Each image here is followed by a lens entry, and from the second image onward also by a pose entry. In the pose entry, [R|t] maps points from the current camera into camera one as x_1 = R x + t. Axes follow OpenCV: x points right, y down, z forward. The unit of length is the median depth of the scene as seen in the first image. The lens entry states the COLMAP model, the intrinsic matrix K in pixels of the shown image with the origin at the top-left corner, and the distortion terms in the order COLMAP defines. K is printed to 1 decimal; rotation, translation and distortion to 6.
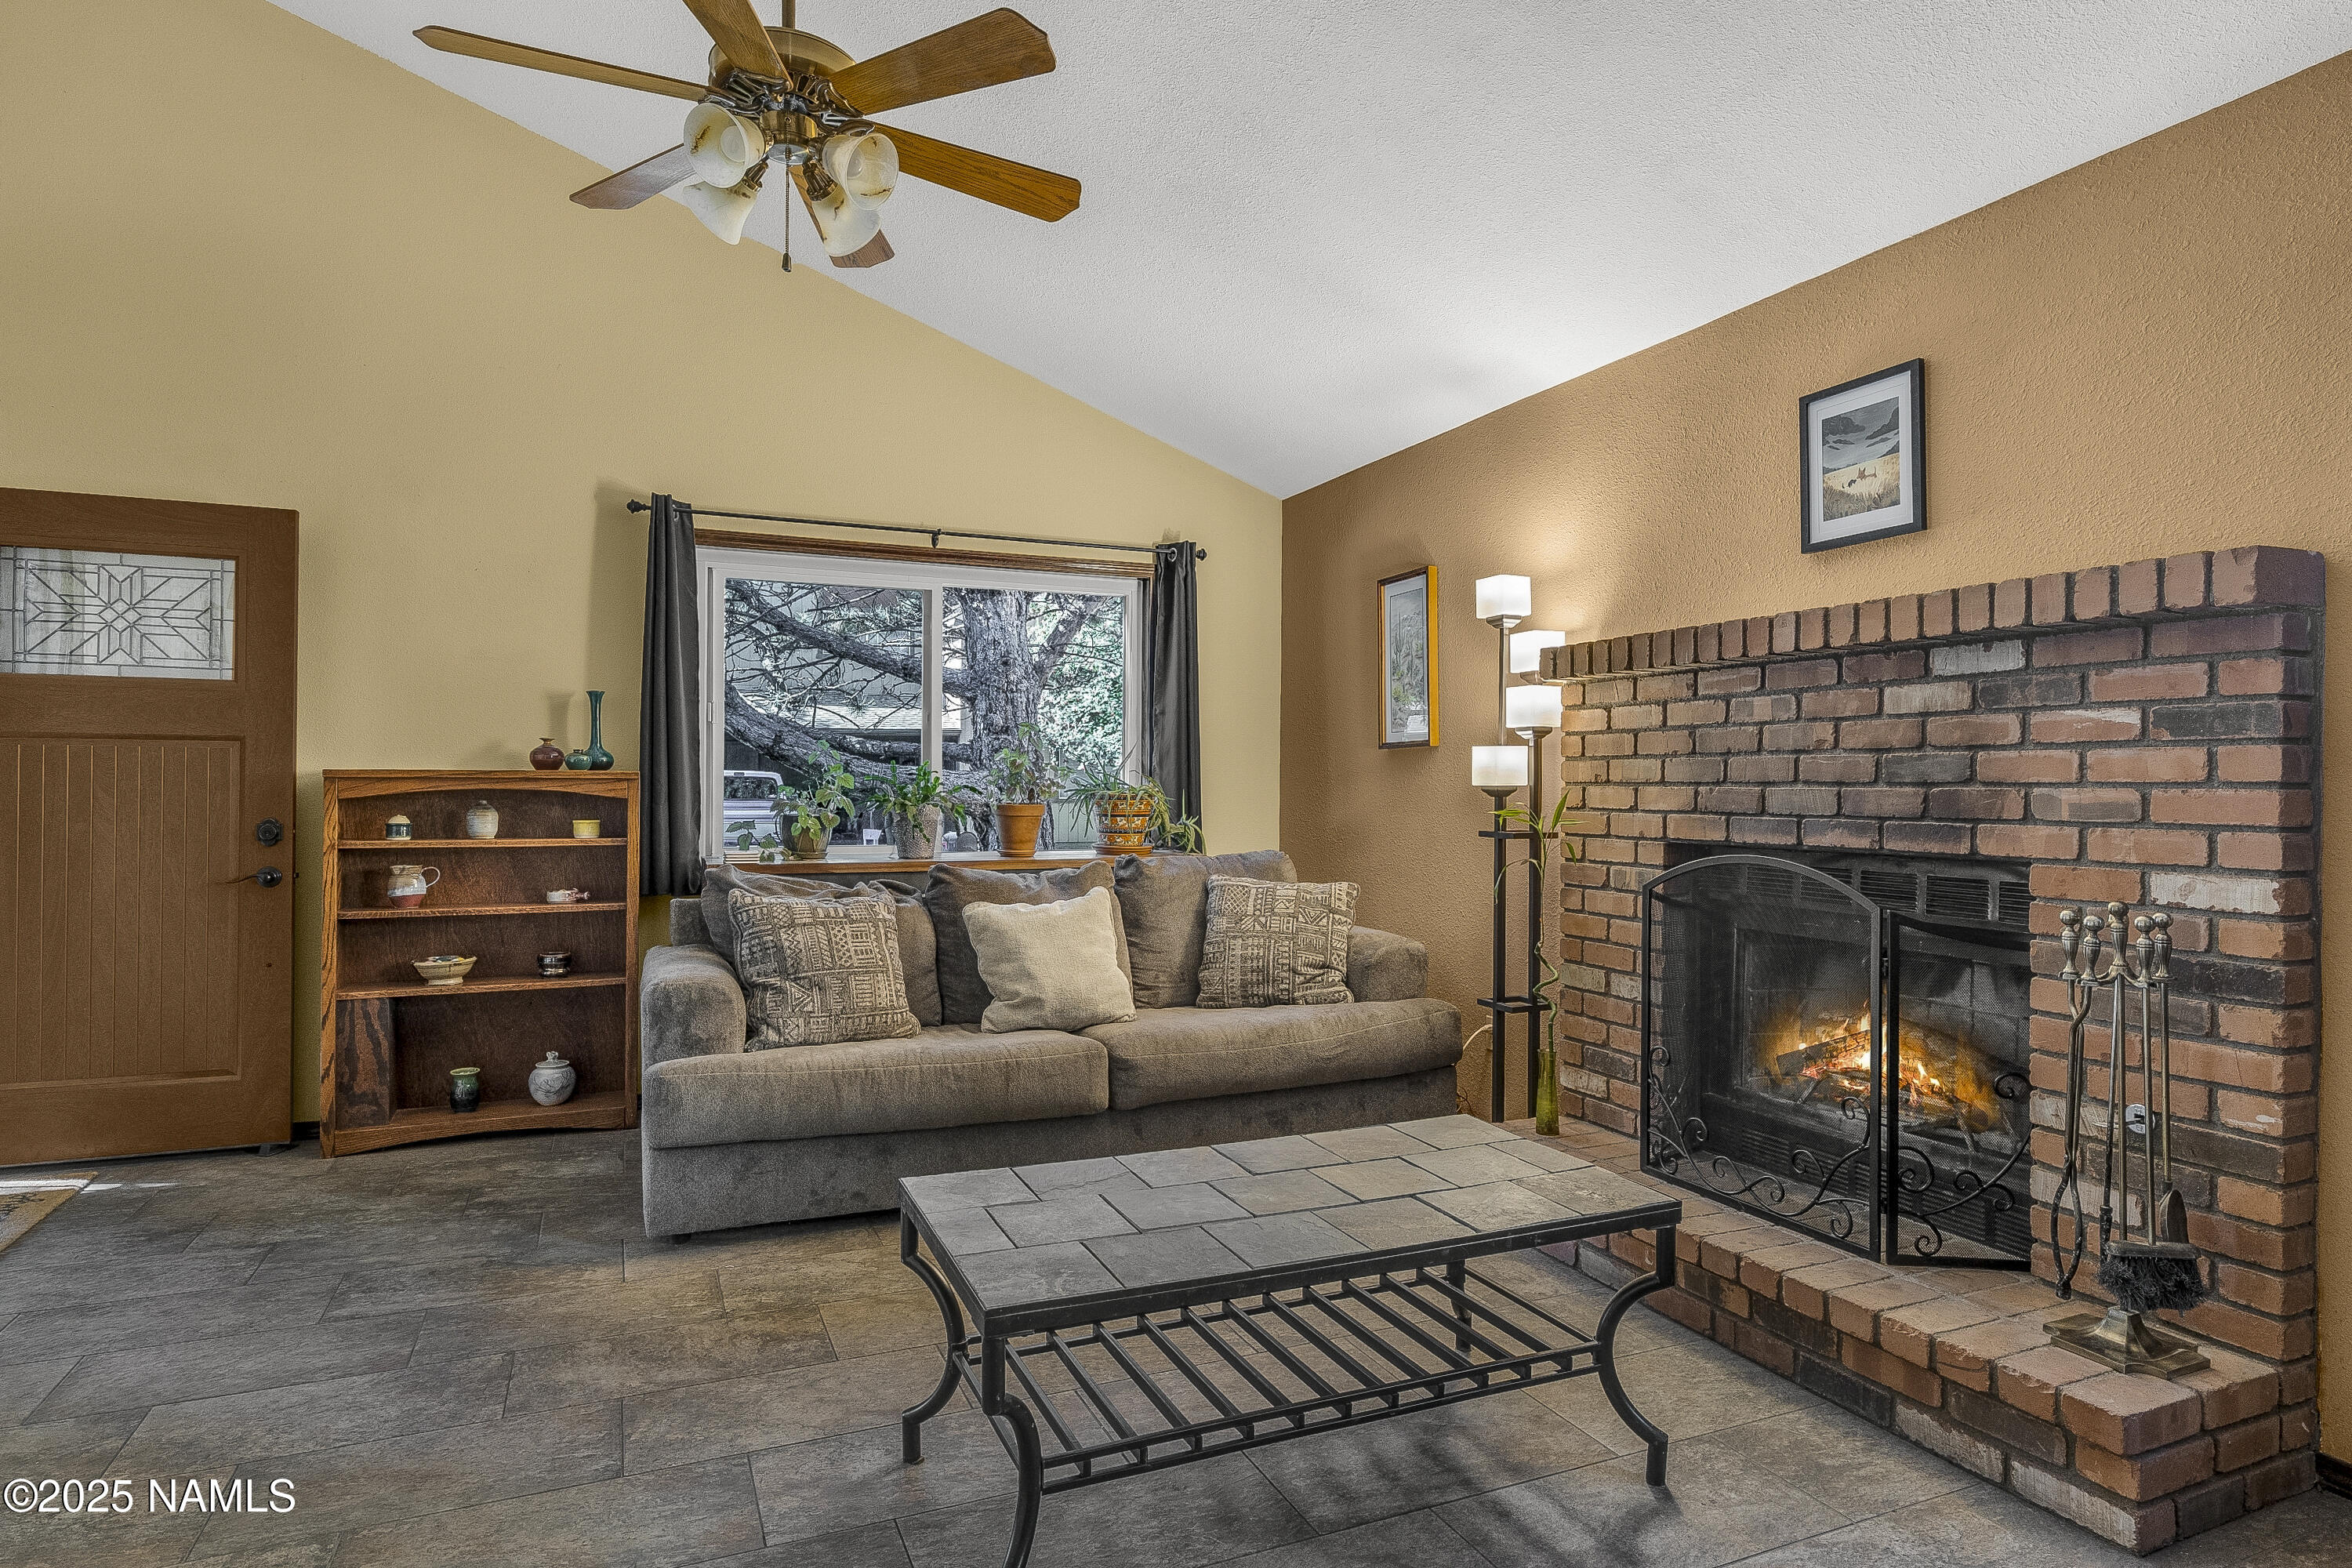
lens RADIAL K [[1274.2, 0, 1176.0], [0, 1274.2, 784.0], [0, 0, 1]] dist [-0.001781, -0.000139]
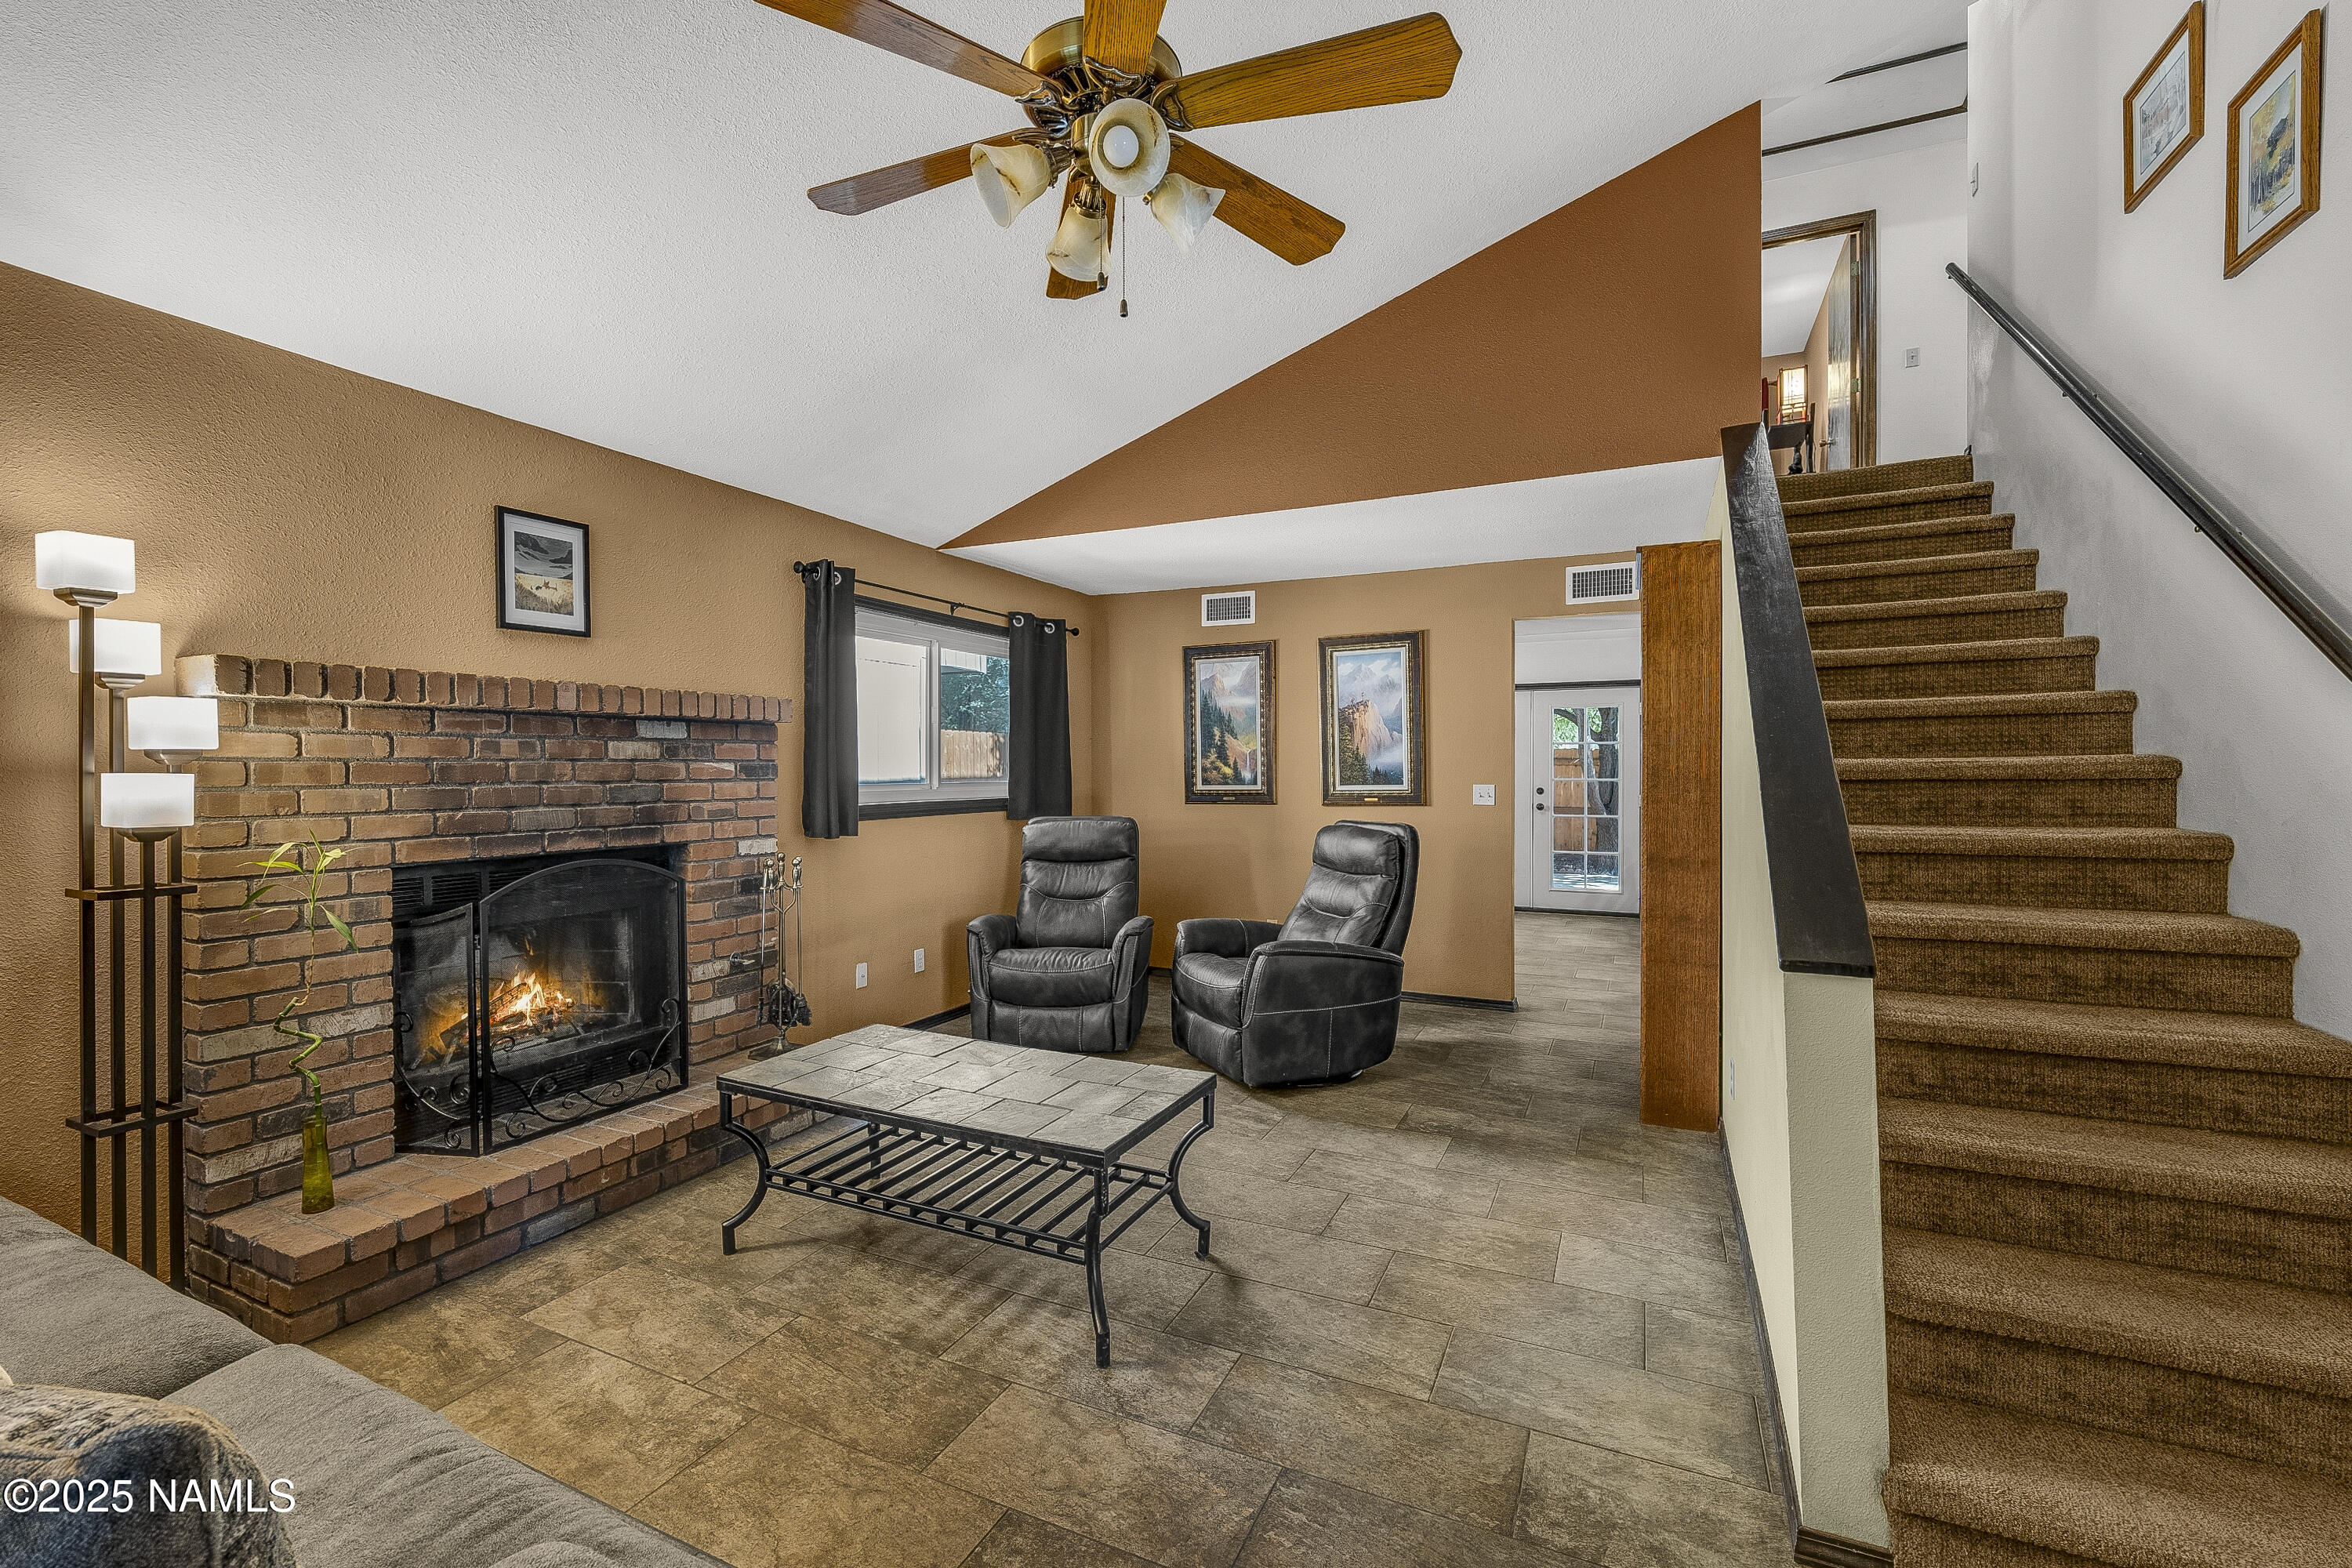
lens RADIAL K [[974.7, 0, 1176.0], [0, 974.7, 784.0], [0, 0, 1]] dist [-0.001655, -0.000352]
pose [[-0.659562, -0.018480, 0.751423, -0.768224], [-0.004115, 0.999772, 0.020975, -0.051273], [-0.751639, 0.010742, -0.659487, 1.247760]]
